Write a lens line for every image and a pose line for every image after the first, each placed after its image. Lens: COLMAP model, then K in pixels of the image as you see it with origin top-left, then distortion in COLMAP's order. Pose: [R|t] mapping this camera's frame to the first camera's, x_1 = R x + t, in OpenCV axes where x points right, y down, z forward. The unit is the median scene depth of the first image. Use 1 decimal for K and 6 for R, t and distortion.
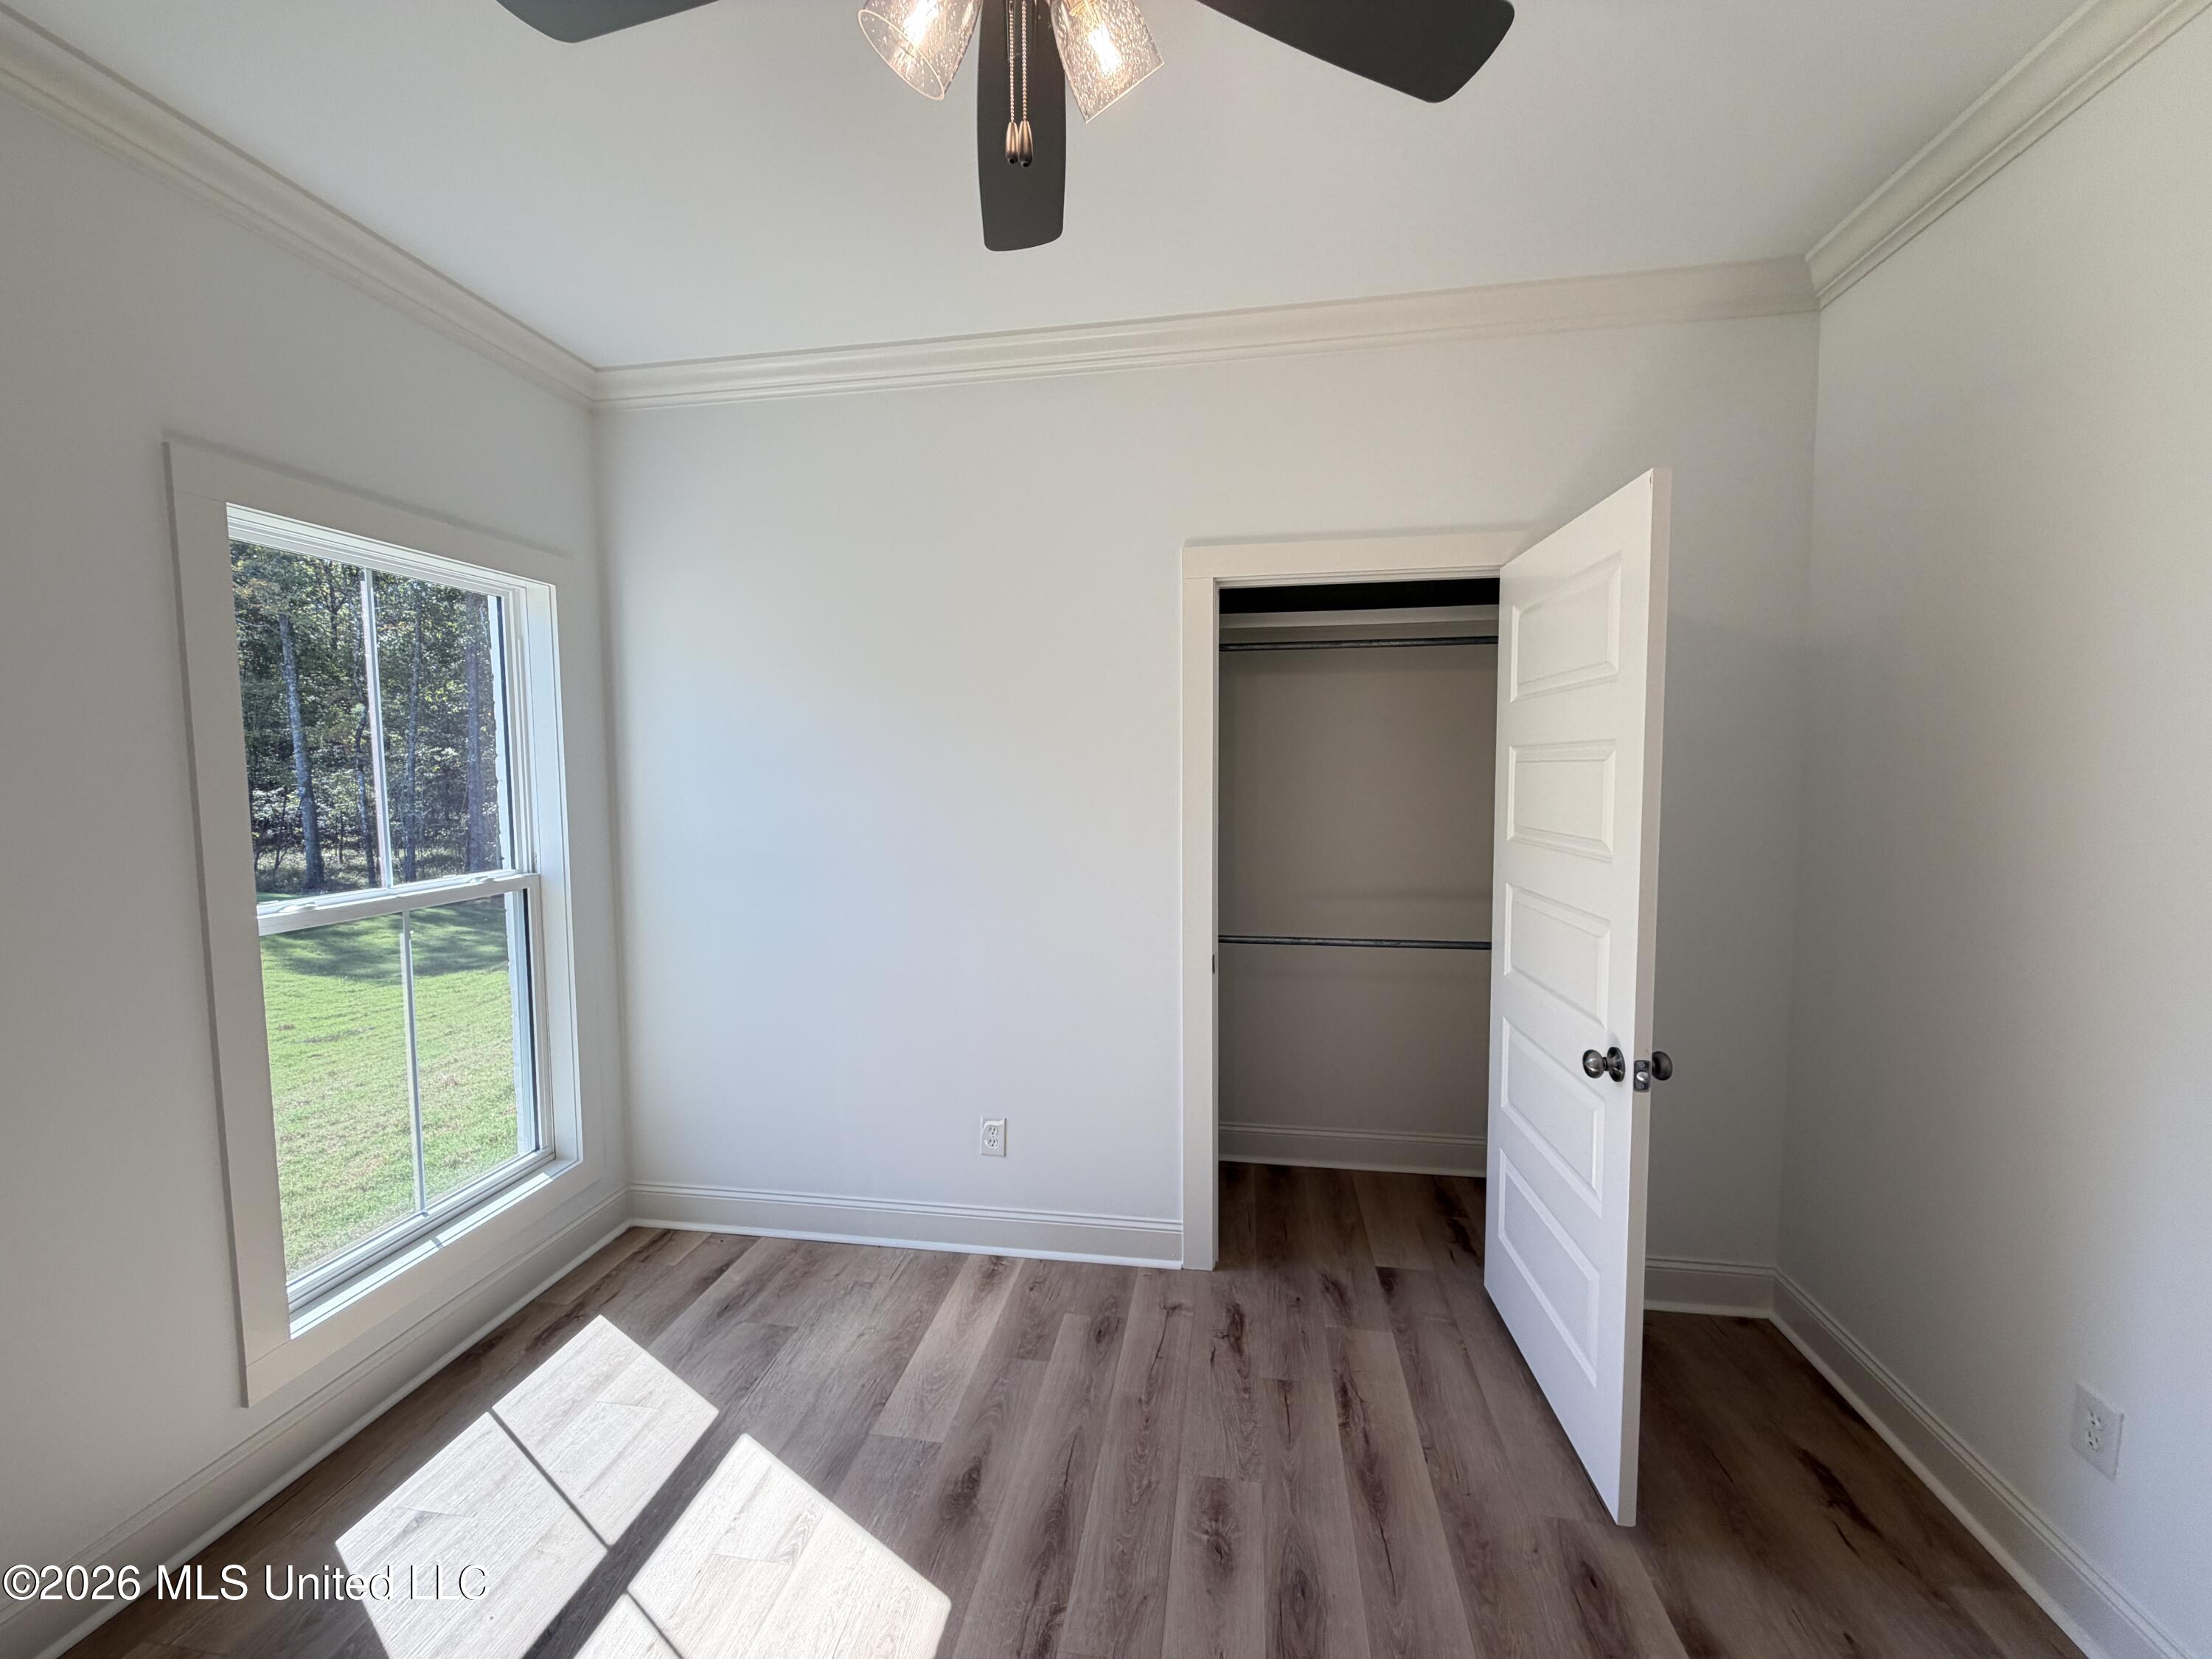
lens RADIAL K [[890.2, 0, 1100.0], [0, 890.2, 819.8], [0, 0, 1]] dist [0.000074, -0.000046]
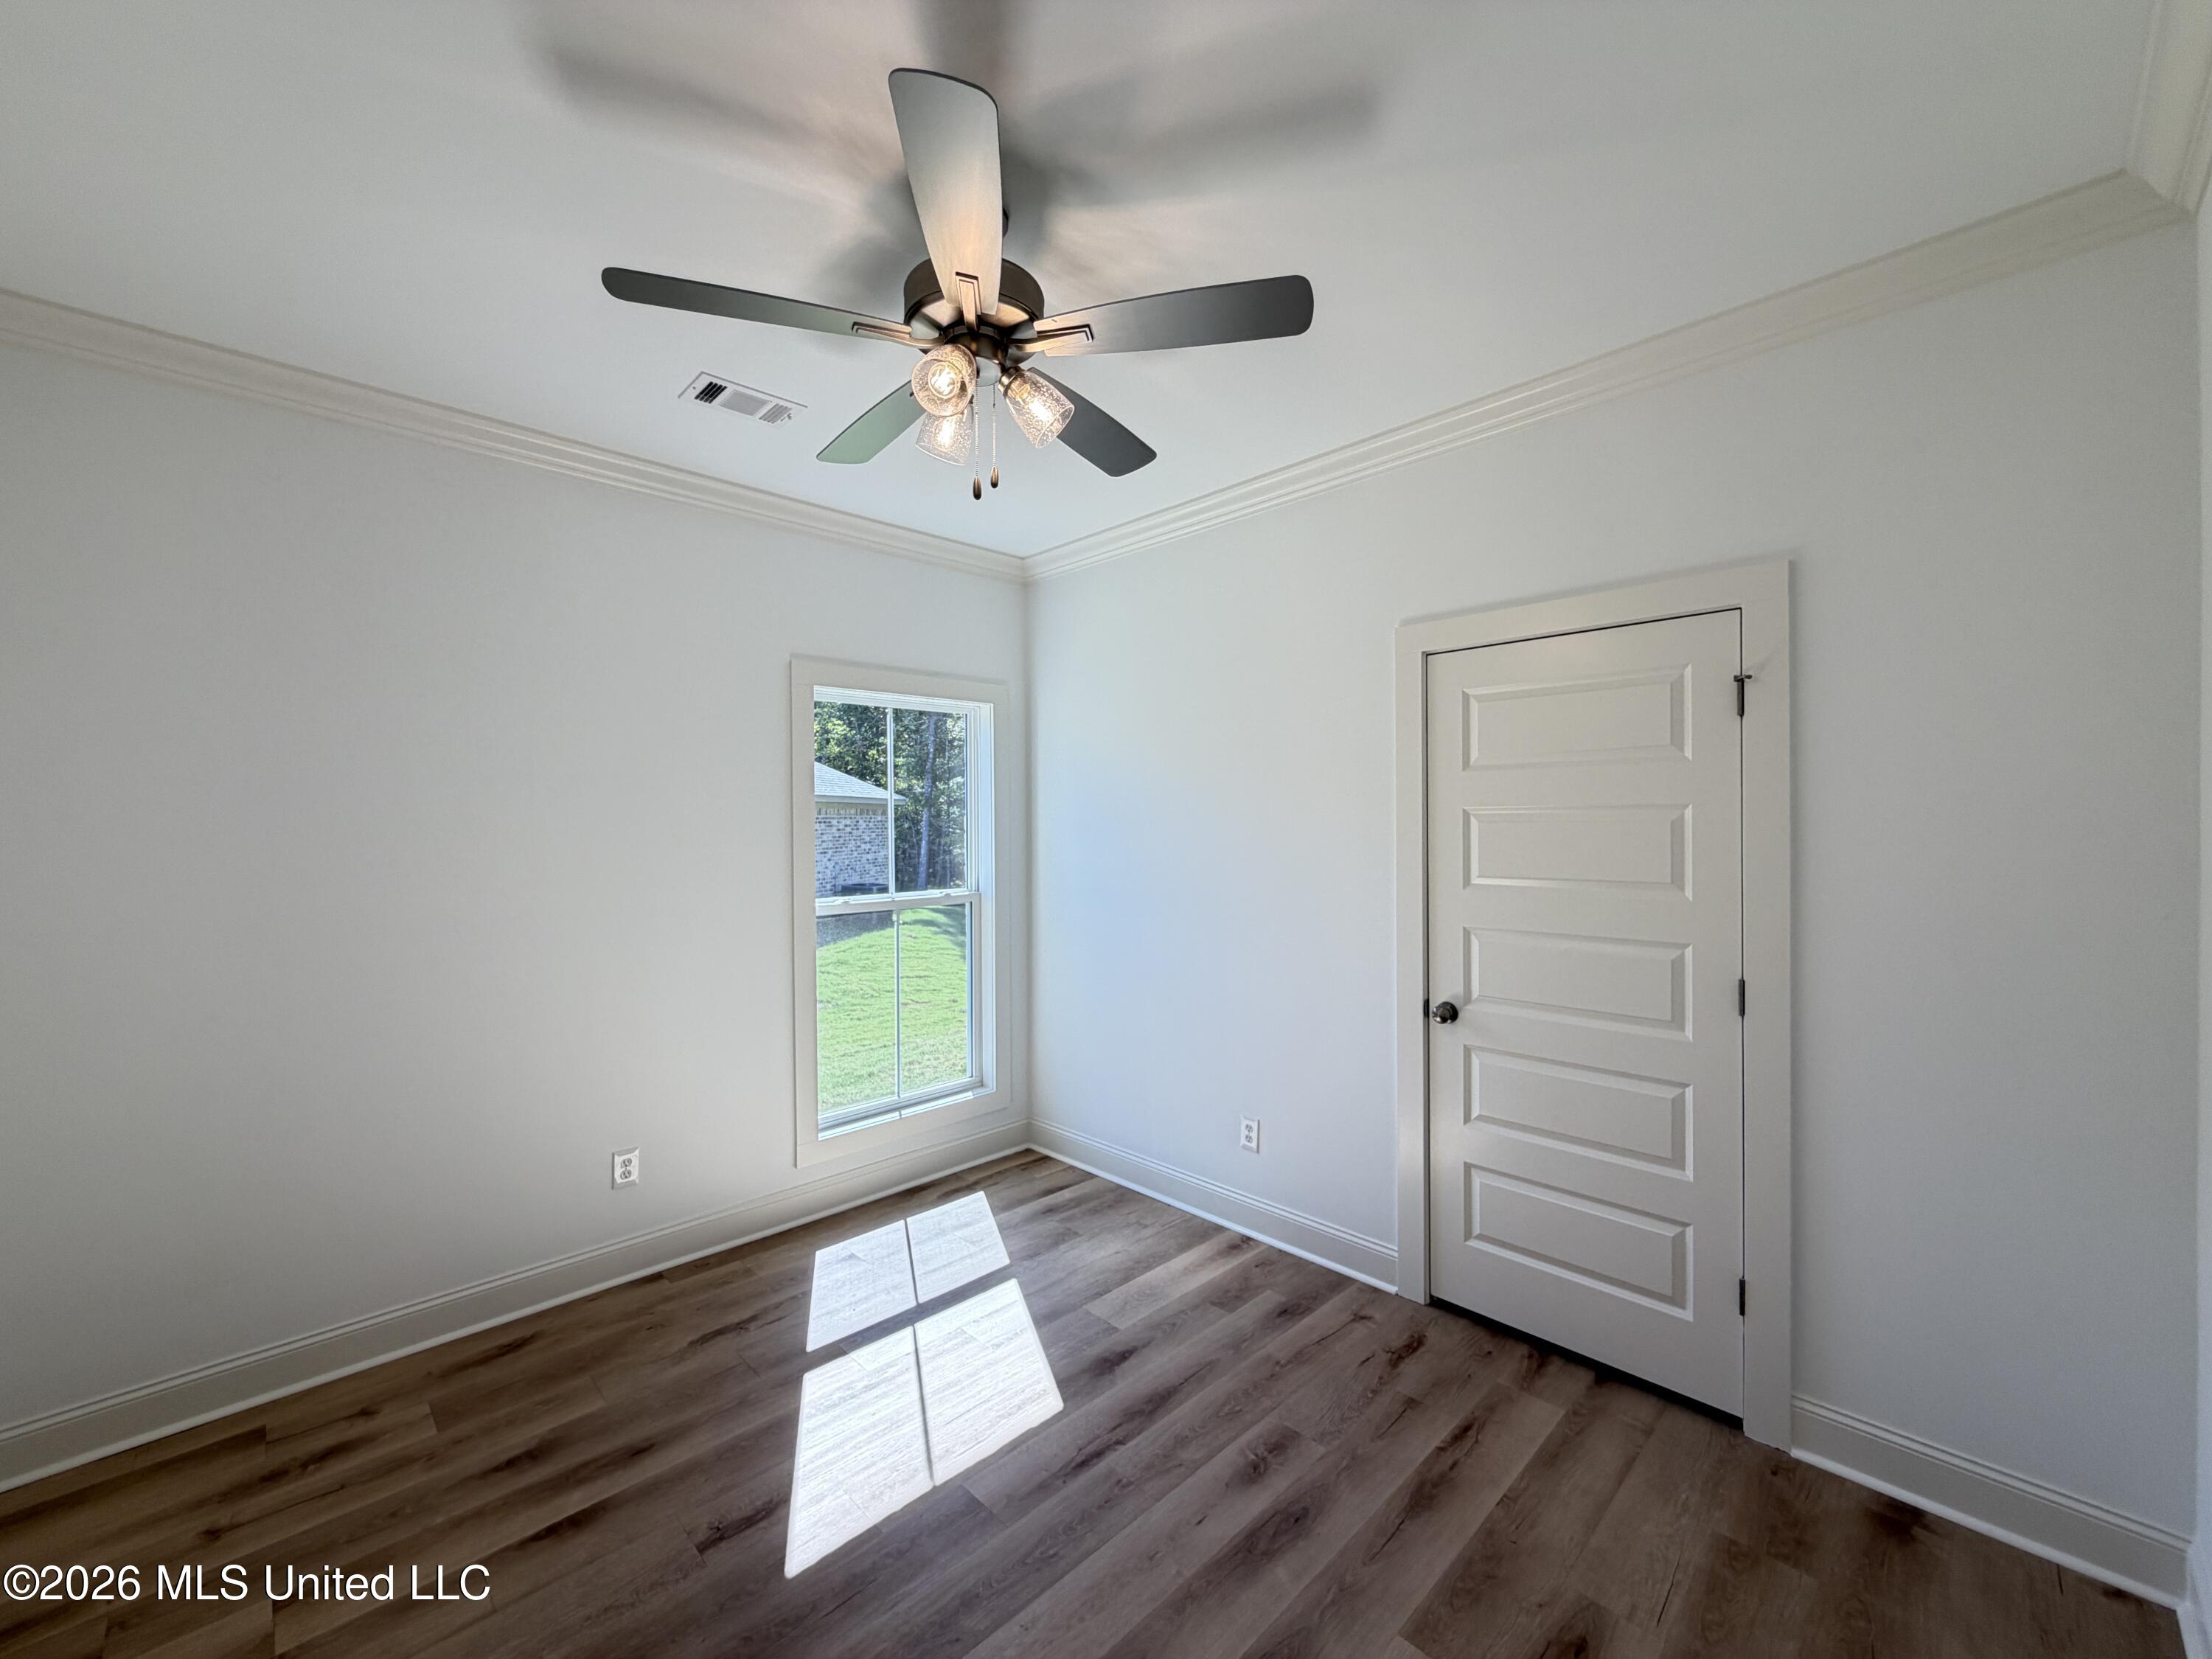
lens RADIAL K [[881.2, 0, 1097.7], [0, 881.2, 826.4], [0, 0, 1]] dist [-0.000735, -0.000052]
pose [[0.802943, 0.006260, -0.596023, 0.487641], [-0.039727, 0.998283, -0.043035, 0.004646], [0.594731, 0.058233, 0.801813, -0.104386]]
